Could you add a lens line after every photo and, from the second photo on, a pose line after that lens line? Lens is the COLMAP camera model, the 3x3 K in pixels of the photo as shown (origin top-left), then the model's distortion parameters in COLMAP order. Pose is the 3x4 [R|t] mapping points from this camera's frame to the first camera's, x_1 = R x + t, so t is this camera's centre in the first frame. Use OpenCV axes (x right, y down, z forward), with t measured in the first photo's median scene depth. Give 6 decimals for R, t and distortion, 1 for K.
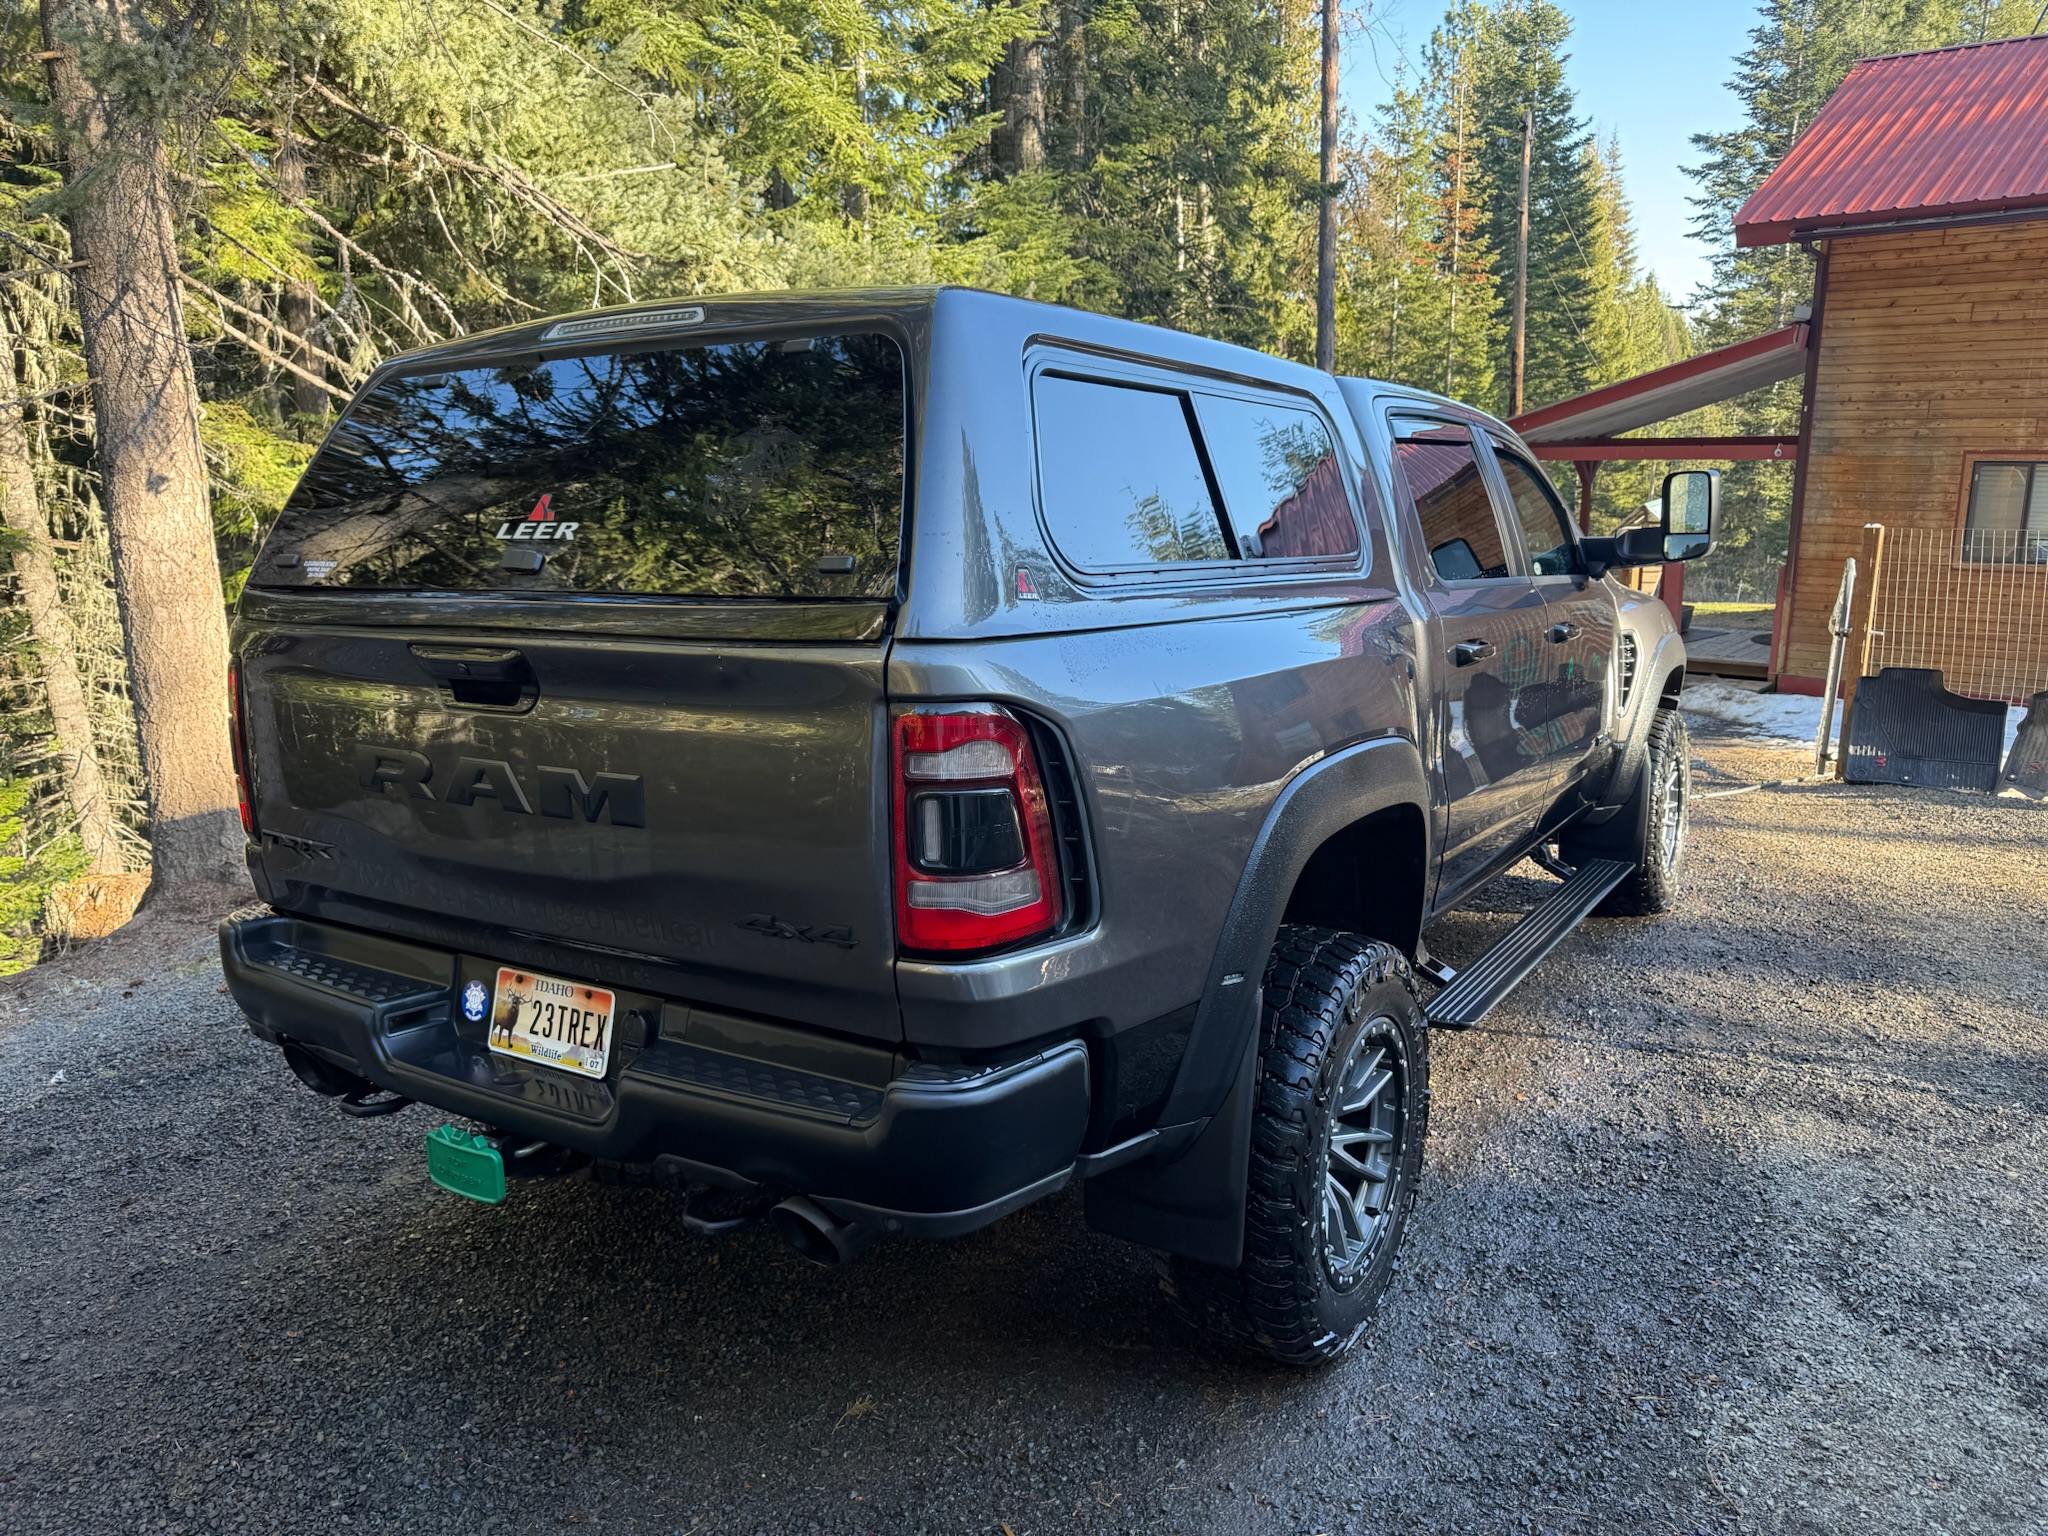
lens RADIAL K [[1436.5, 0, 1033.7], [0, 1436.5, 766.9], [0, 0, 1]] dist [0.039327, -0.039756]
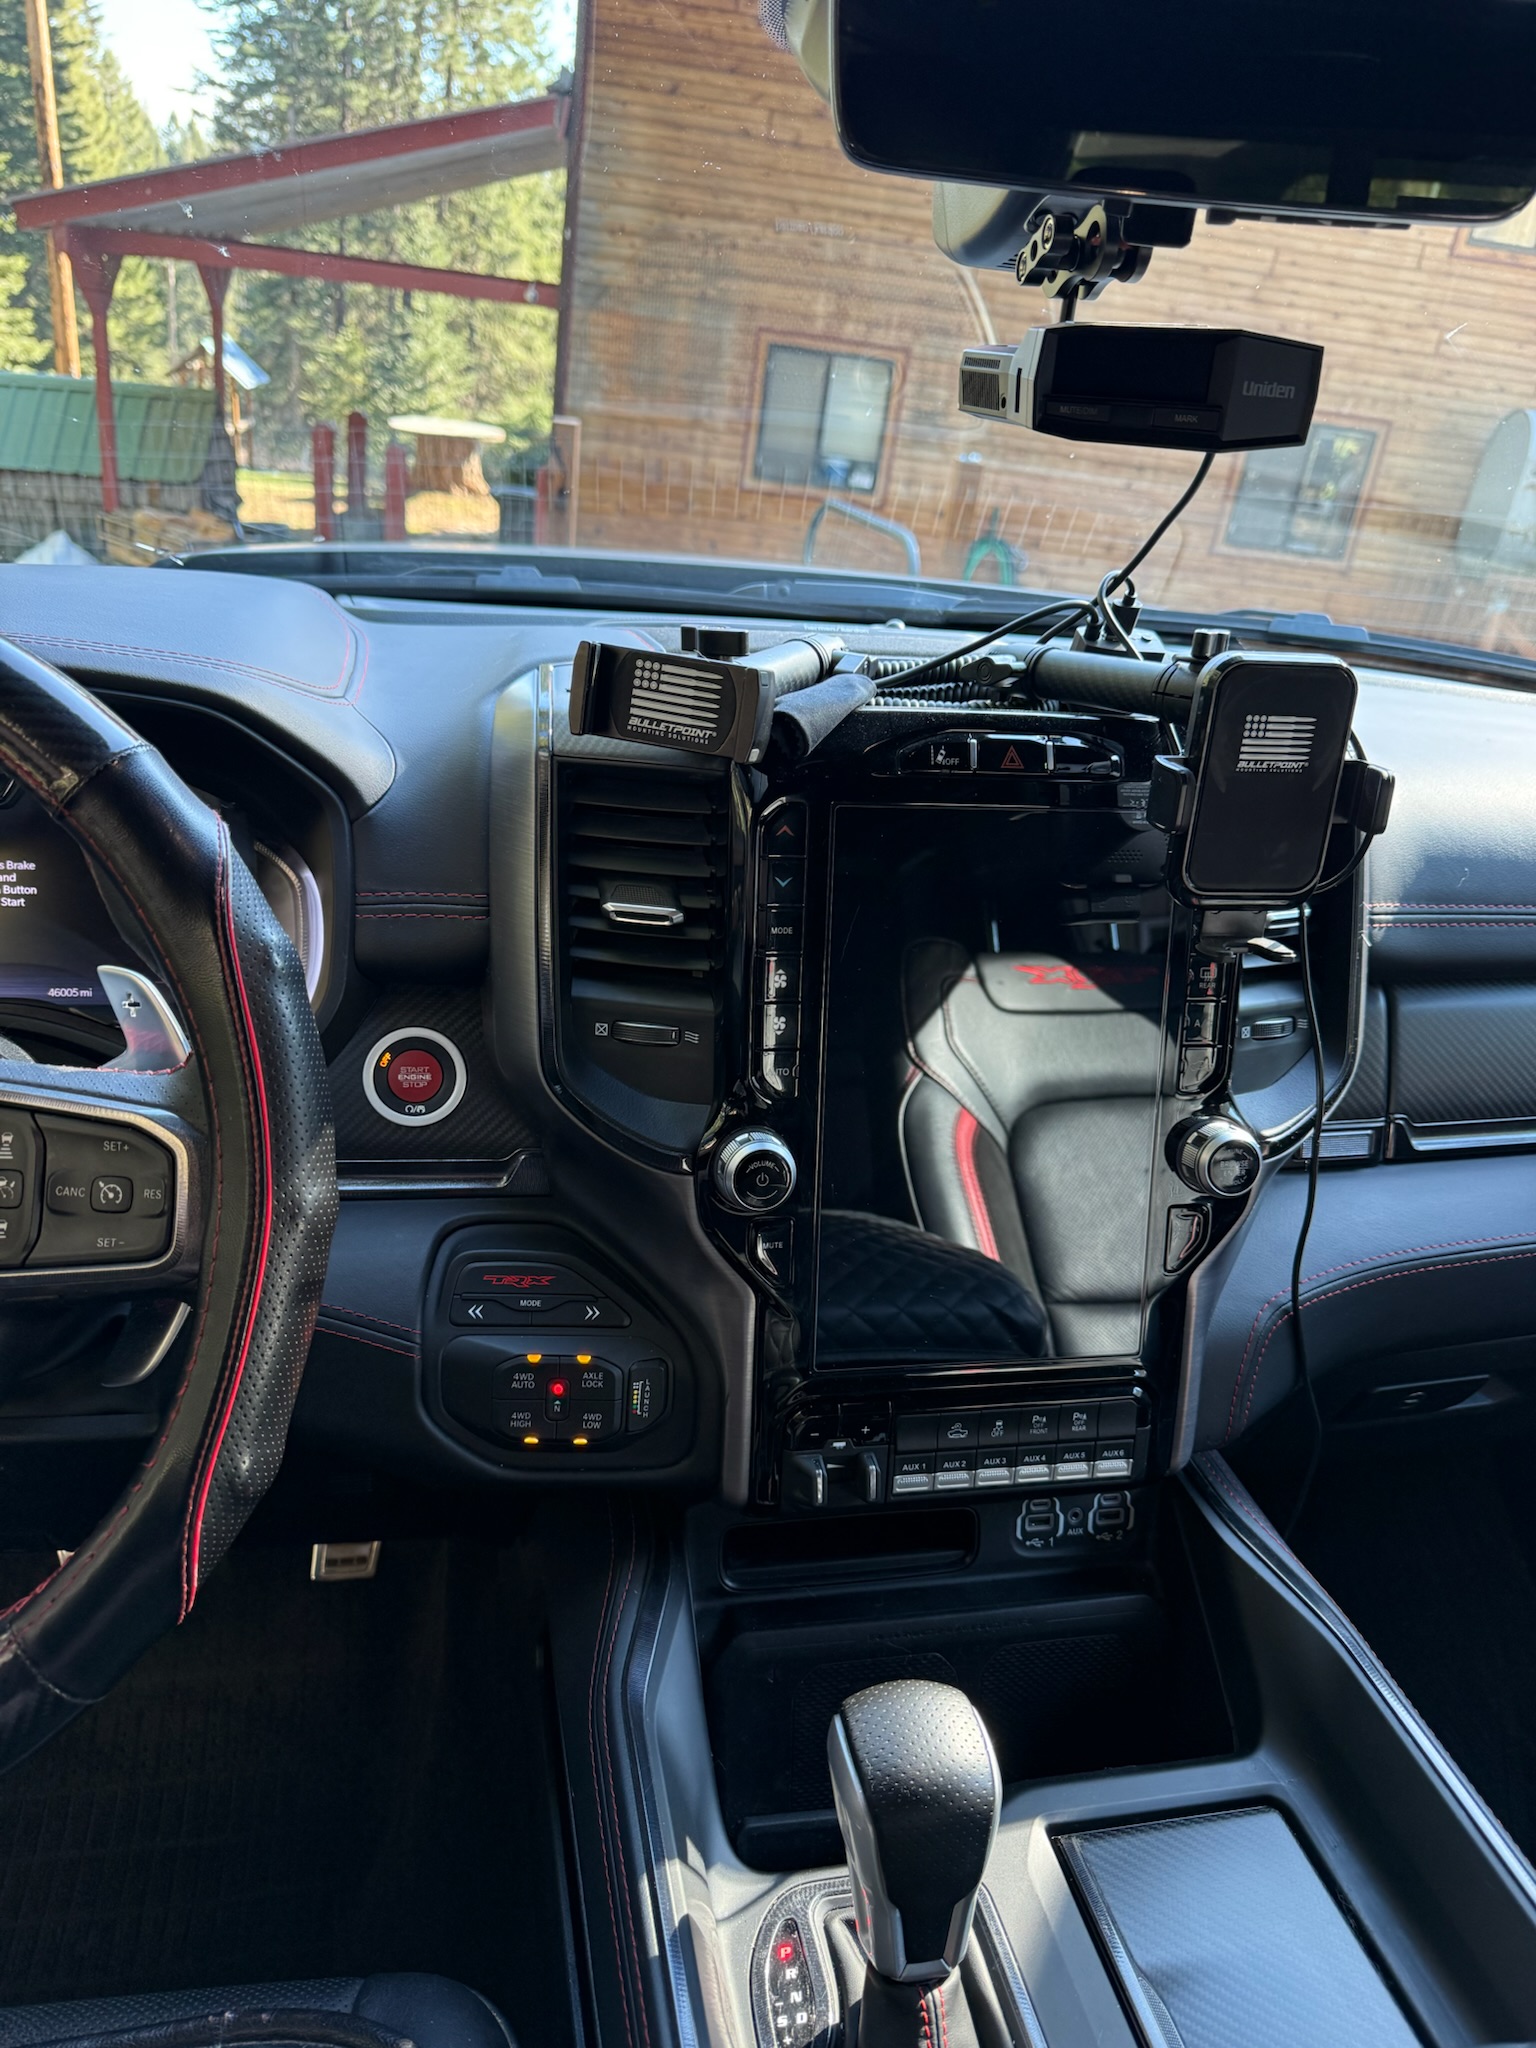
lens RADIAL K [[1500.3, 0, 768.0], [0, 1500.3, 1024.0], [0, 0, 1]] dist [0.003483, 0.002226]
pose [[0.722487, -0.187380, 0.665508, 0.048461], [0.015280, 0.966666, 0.255586, -0.063801], [-0.691215, -0.174489, 0.701267, 0.371884]]
